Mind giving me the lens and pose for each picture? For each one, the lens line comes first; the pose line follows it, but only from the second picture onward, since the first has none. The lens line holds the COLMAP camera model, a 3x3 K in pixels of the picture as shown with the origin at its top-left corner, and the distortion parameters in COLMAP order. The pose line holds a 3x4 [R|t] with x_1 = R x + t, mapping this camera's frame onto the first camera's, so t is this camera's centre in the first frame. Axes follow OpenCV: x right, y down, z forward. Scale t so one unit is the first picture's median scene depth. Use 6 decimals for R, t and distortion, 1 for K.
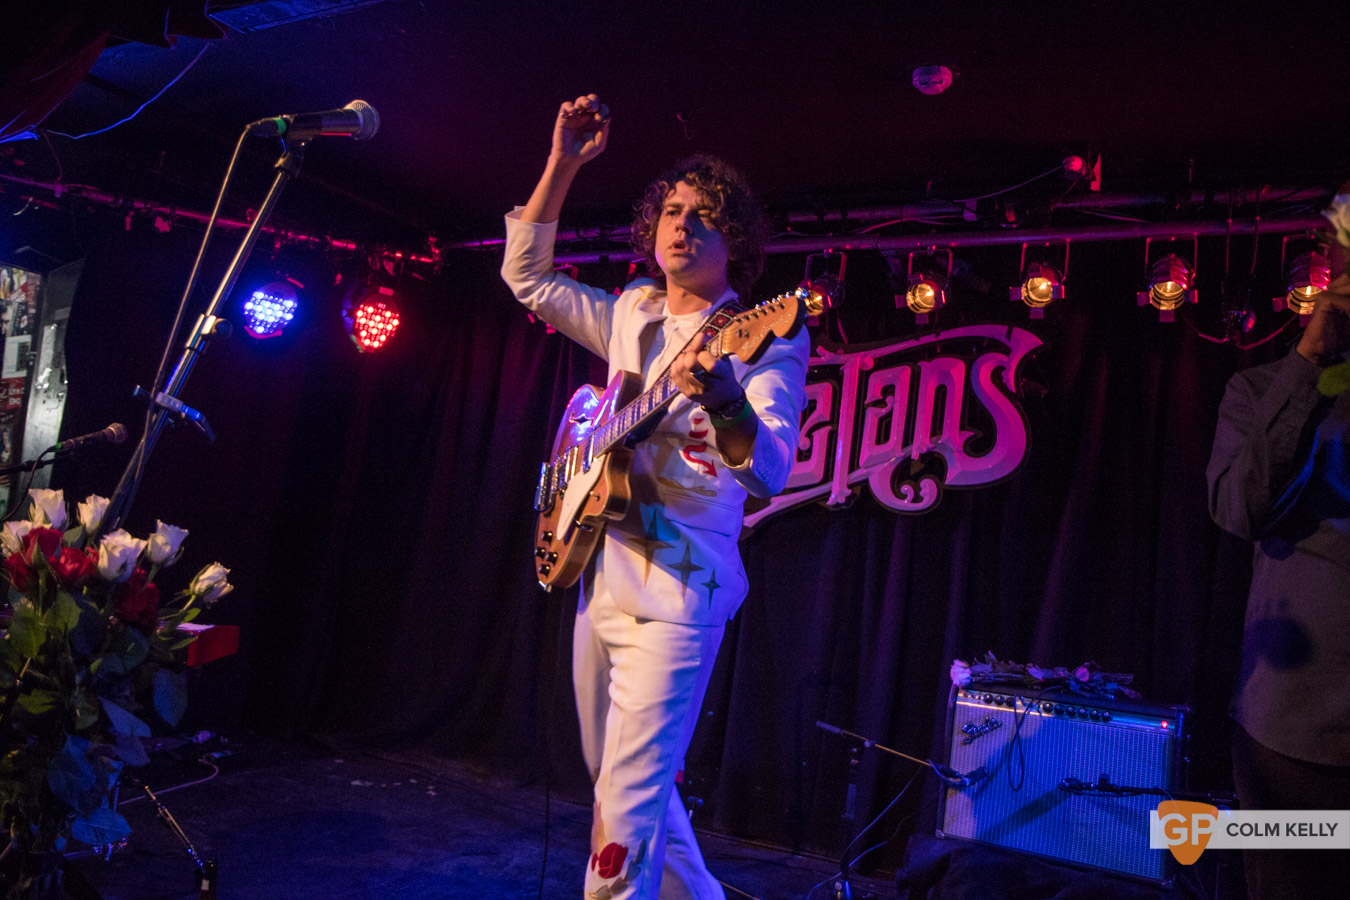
lens RADIAL K [[1066.2, 0, 687.1], [0, 1066.2, 454.7], [0, 0, 1]] dist [-0.098866, 0.096997]
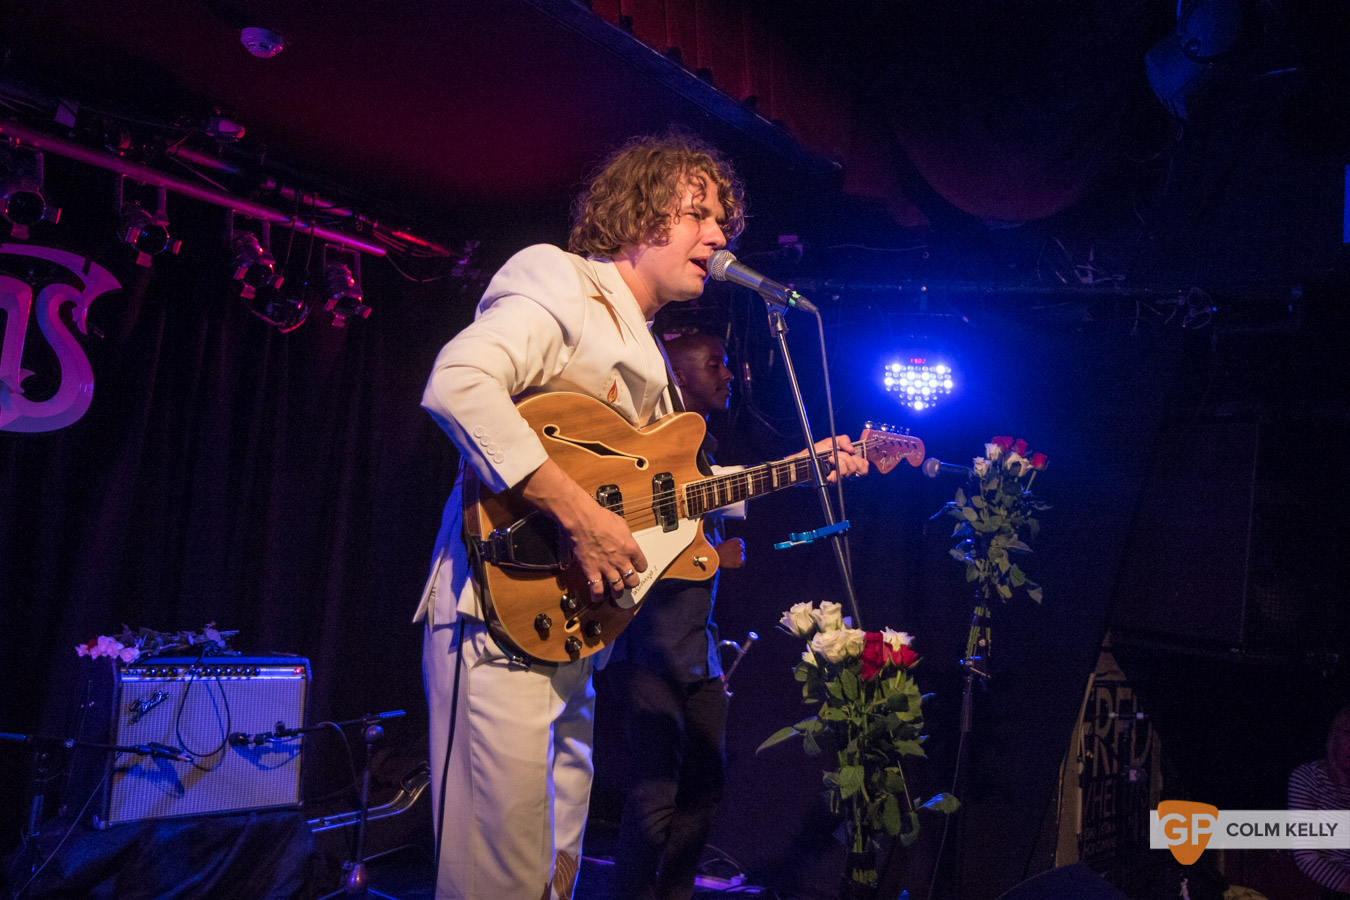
lens RADIAL K [[1341.7, 0, 703.8], [0, 1341.7, 449.7], [0, 0, 1]] dist [0.001985, 0.020061]
pose [[0.102406, -0.004851, 0.994731, -0.746539], [-0.161810, 0.986588, 0.021469, -0.069171], [-0.981494, -0.163156, 0.100247, 0.336133]]
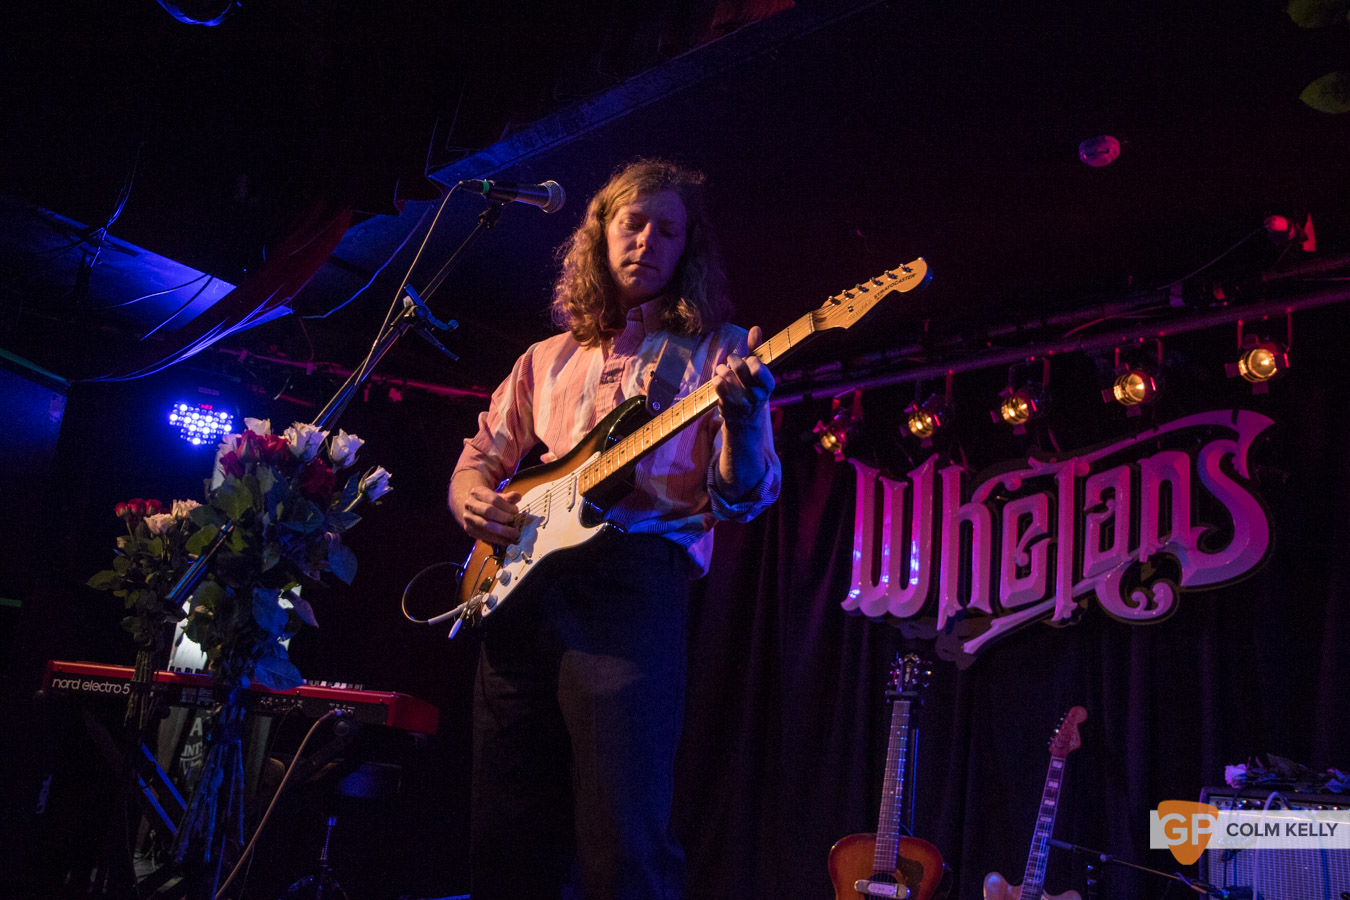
lens RADIAL K [[1139.4, 0, 679.0], [0, 1139.4, 456.3], [0, 0, 1]] dist [-0.094140, 0.155518]
pose [[0.971417, -0.072900, -0.225909, 0.050448], [0.023074, 0.976168, -0.215788, 0.115388], [0.236256, 0.204407, 0.949948, -0.040667]]
